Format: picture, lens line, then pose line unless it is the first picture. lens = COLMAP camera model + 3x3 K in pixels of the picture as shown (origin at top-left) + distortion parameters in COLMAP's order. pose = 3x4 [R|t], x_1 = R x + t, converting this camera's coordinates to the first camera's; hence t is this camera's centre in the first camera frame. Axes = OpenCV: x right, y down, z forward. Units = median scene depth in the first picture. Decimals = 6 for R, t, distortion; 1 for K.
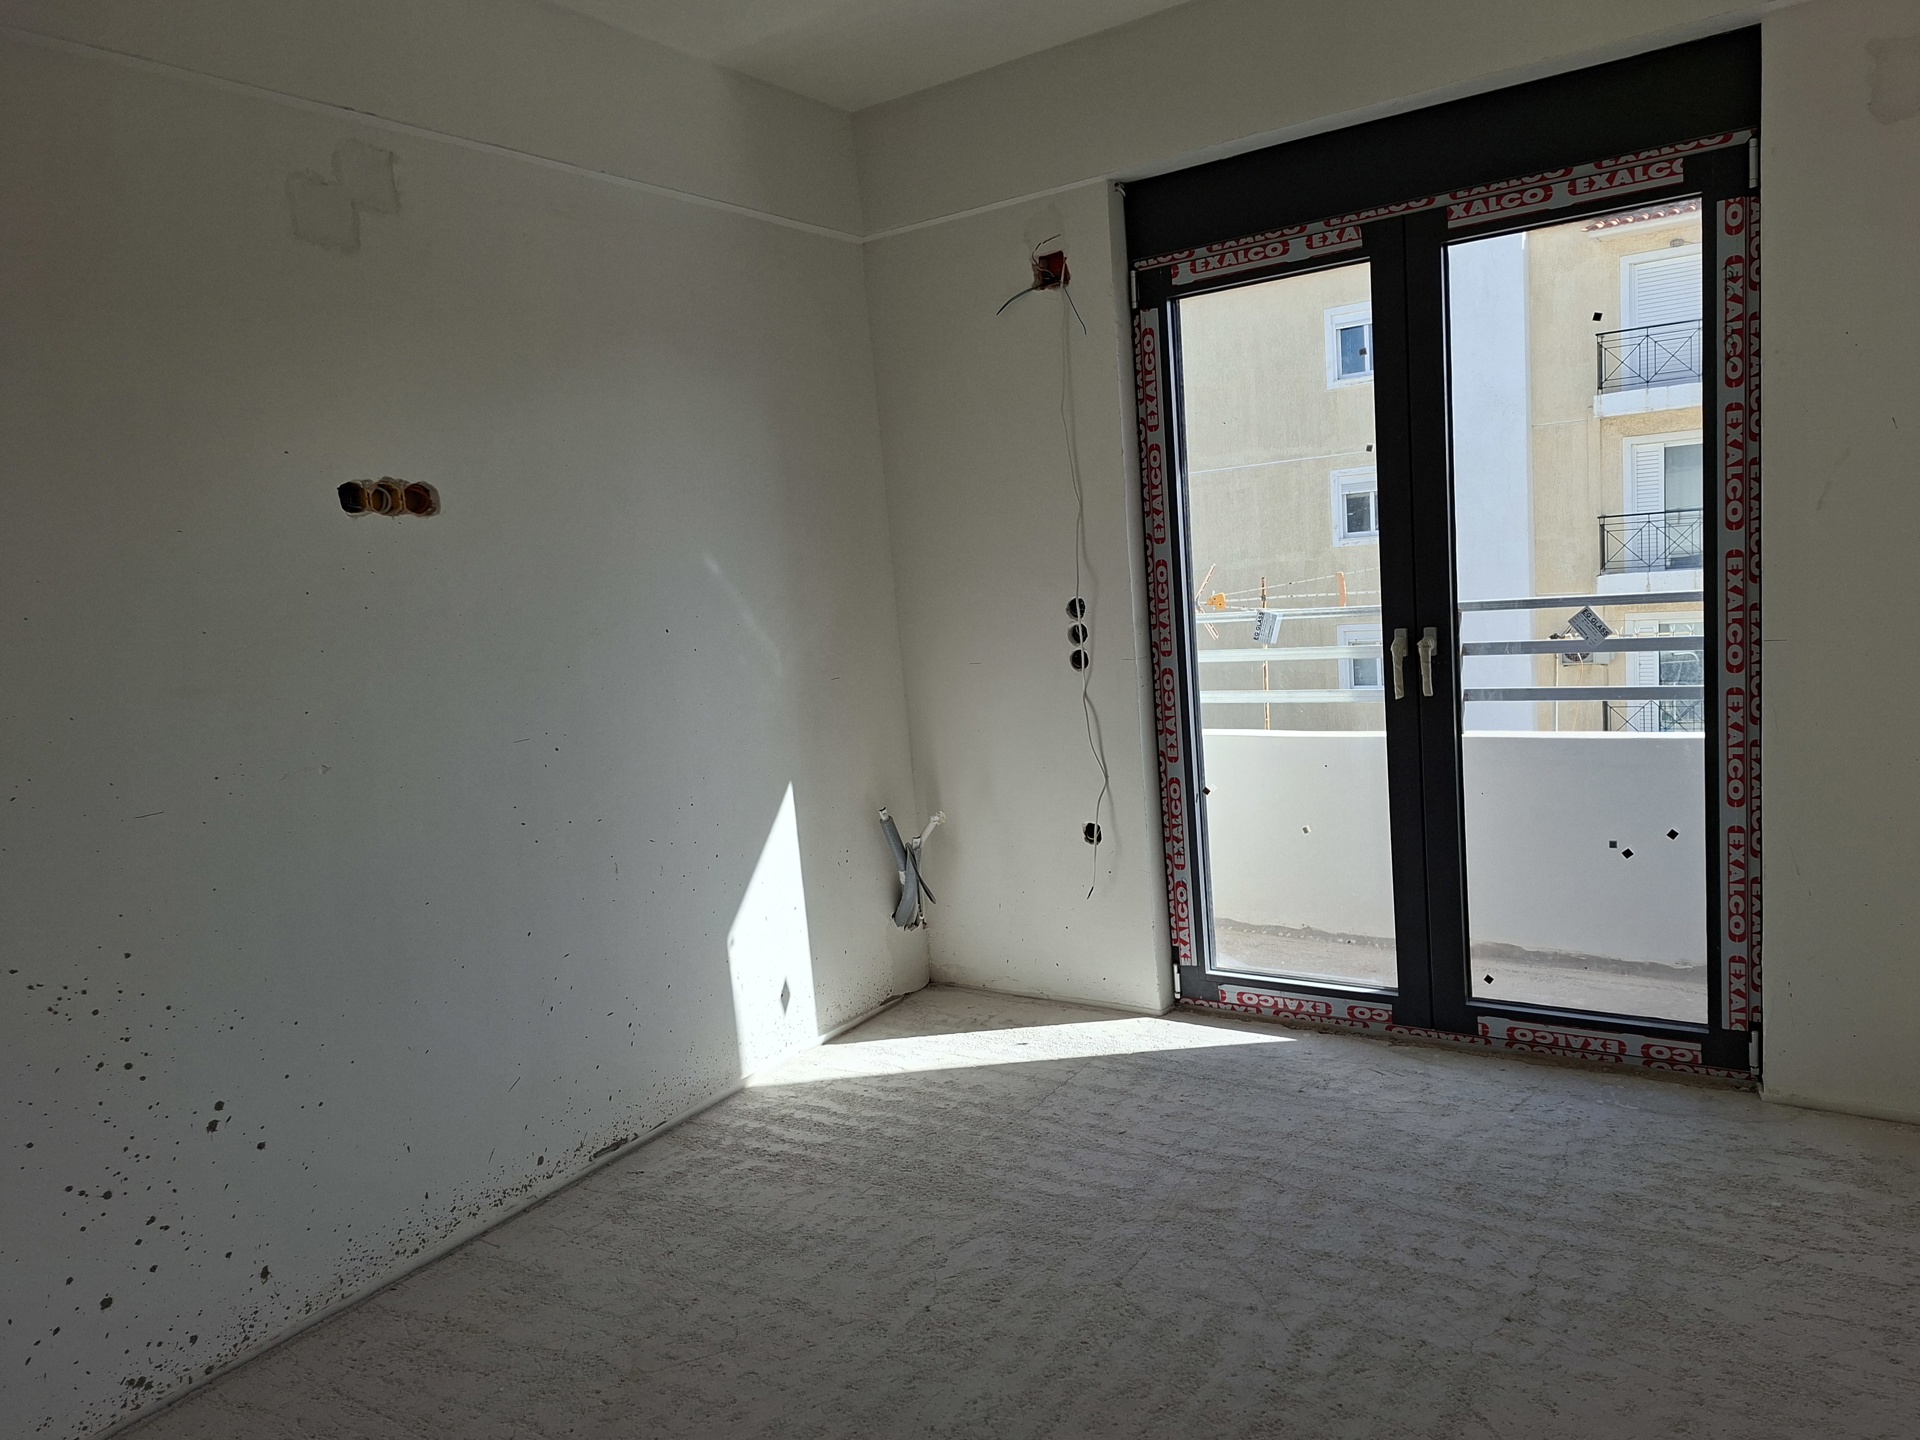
lens RADIAL K [[1334.5, 0, 955.4], [0, 1334.5, 727.2], [0, 0, 1]] dist [0.154960, -0.150463]
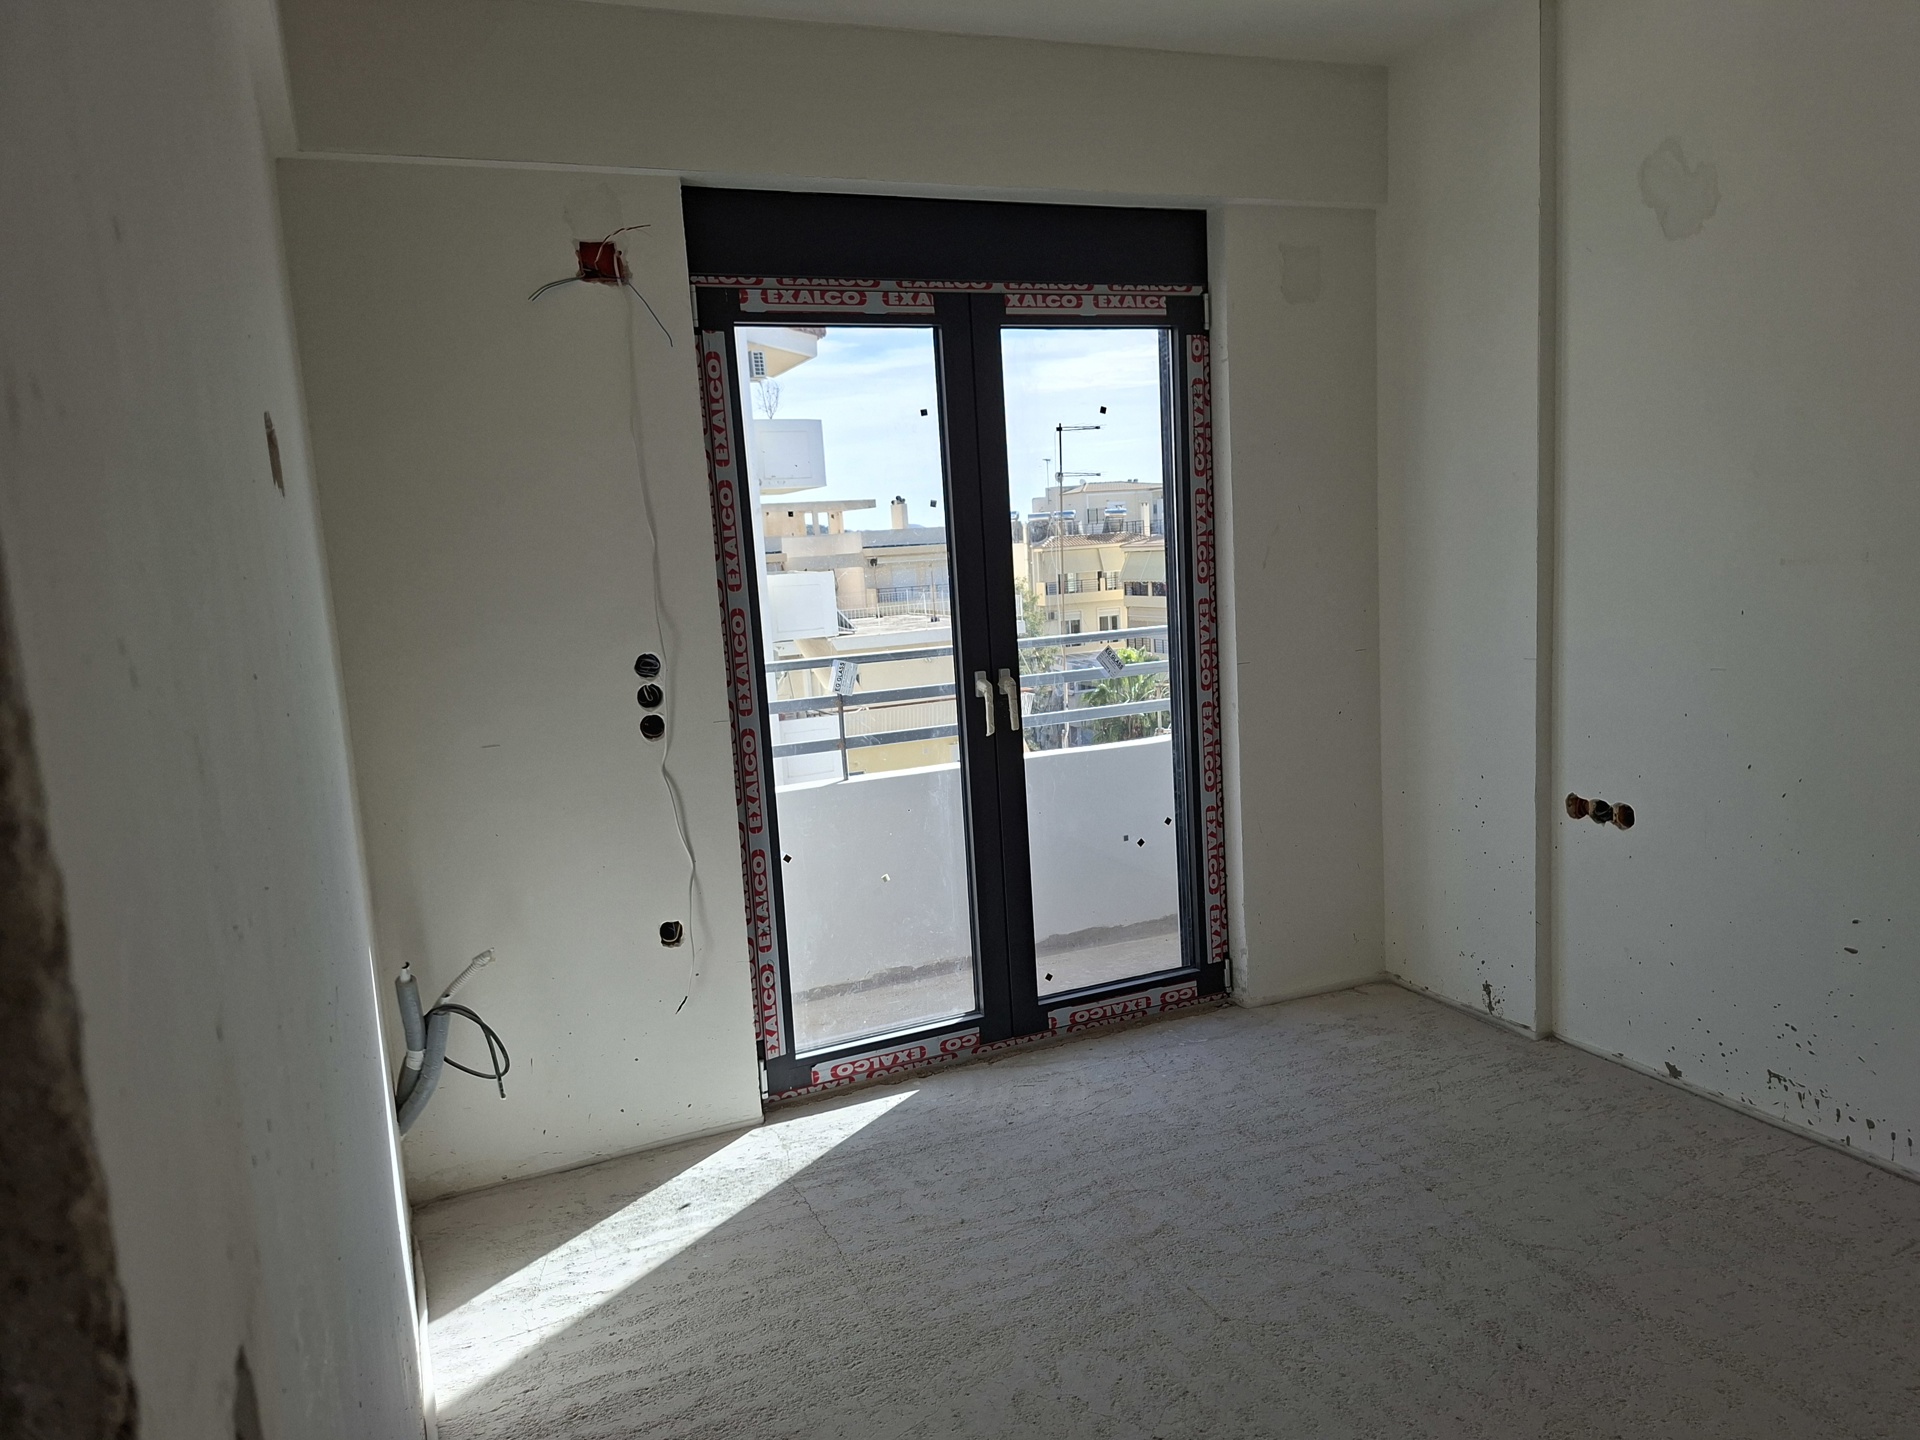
lens RADIAL K [[1343.0, 0, 975.3], [0, 1343.0, 730.2], [0, 0, 1]] dist [0.128949, -0.149027]
pose [[0.549846, -0.066580, 0.832608, -0.559688], [0.130918, 0.991367, -0.007182, -0.018245], [-0.824942, 0.112953, 0.553816, 0.409849]]
